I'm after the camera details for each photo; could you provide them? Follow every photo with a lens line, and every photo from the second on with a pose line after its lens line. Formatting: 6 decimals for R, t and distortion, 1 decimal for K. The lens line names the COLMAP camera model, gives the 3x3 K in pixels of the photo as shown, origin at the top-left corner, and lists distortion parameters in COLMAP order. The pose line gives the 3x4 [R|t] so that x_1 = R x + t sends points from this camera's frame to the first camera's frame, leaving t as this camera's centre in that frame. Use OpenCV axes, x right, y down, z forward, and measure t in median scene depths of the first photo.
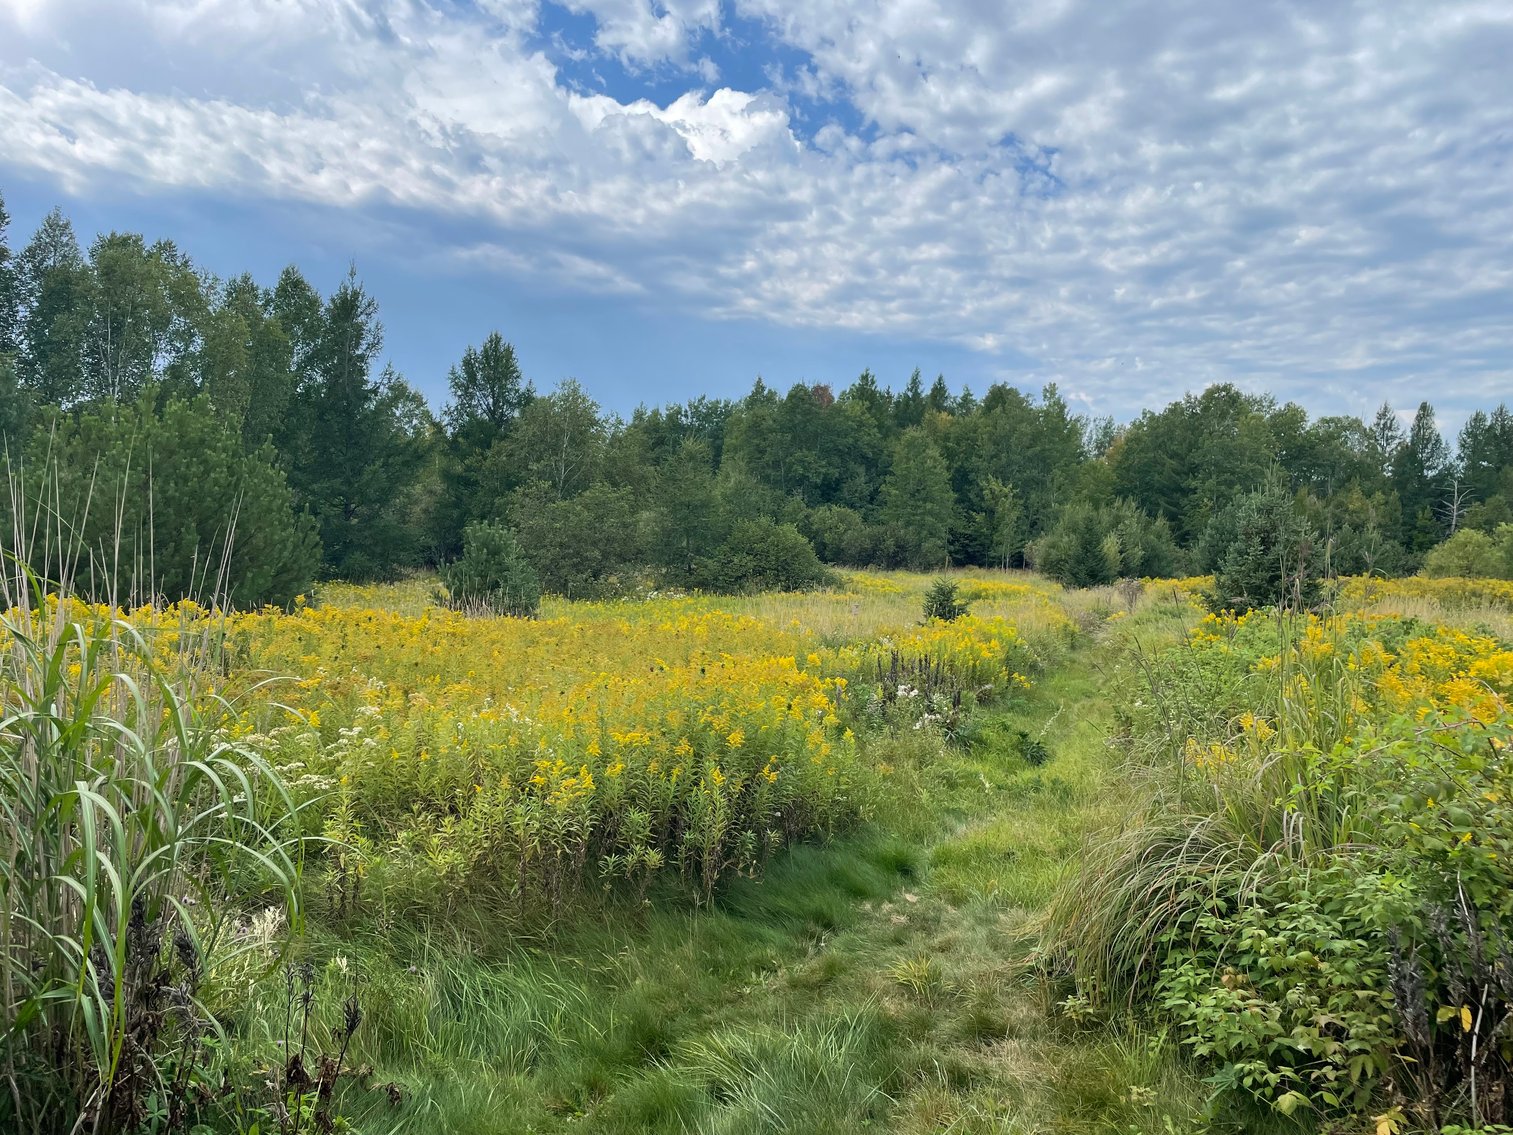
lens RADIAL K [[1142.7, 0, 757.4], [0, 1142.7, 570.3], [0, 0, 1]] dist [0.092212, -0.114713]
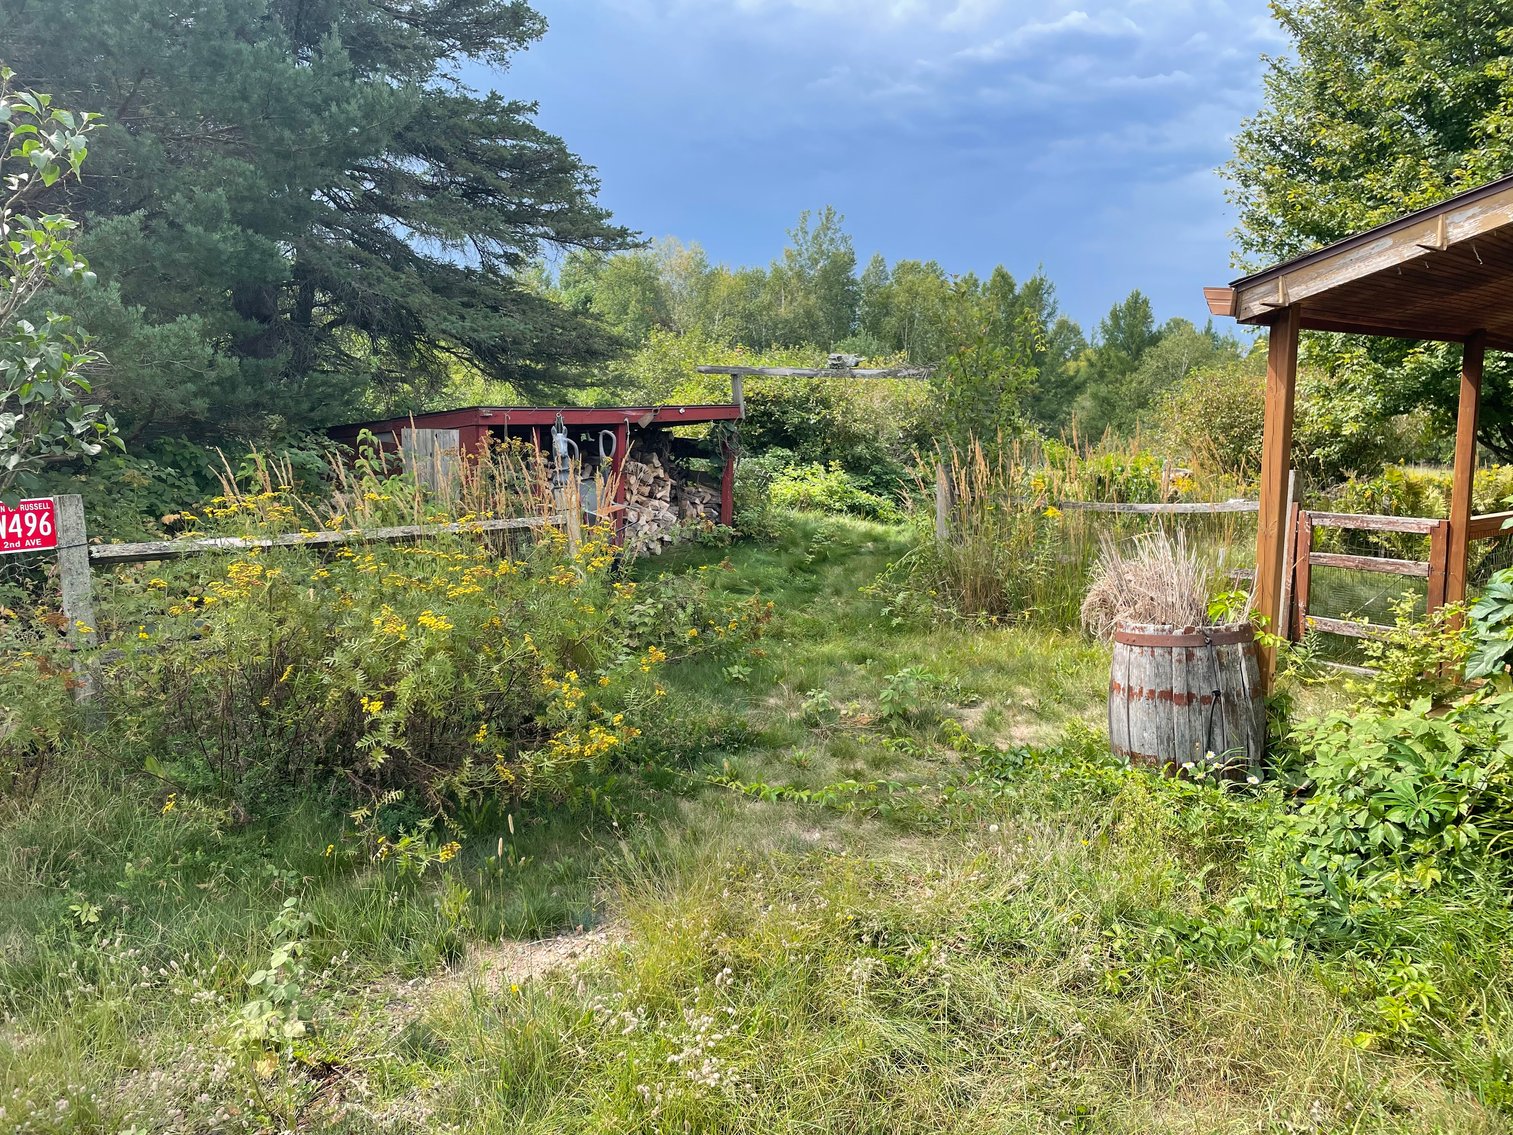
lens RADIAL K [[1142.7, 0, 754.2], [0, 1142.7, 572.0], [0, 0, 1]] dist [0.092212, -0.114713]
pose [[0.852210, 0.047156, -0.521070, 0.139524], [-0.006653, 0.996826, 0.079330, 0.026609], [0.523157, -0.064139, 0.849819, -0.506149]]
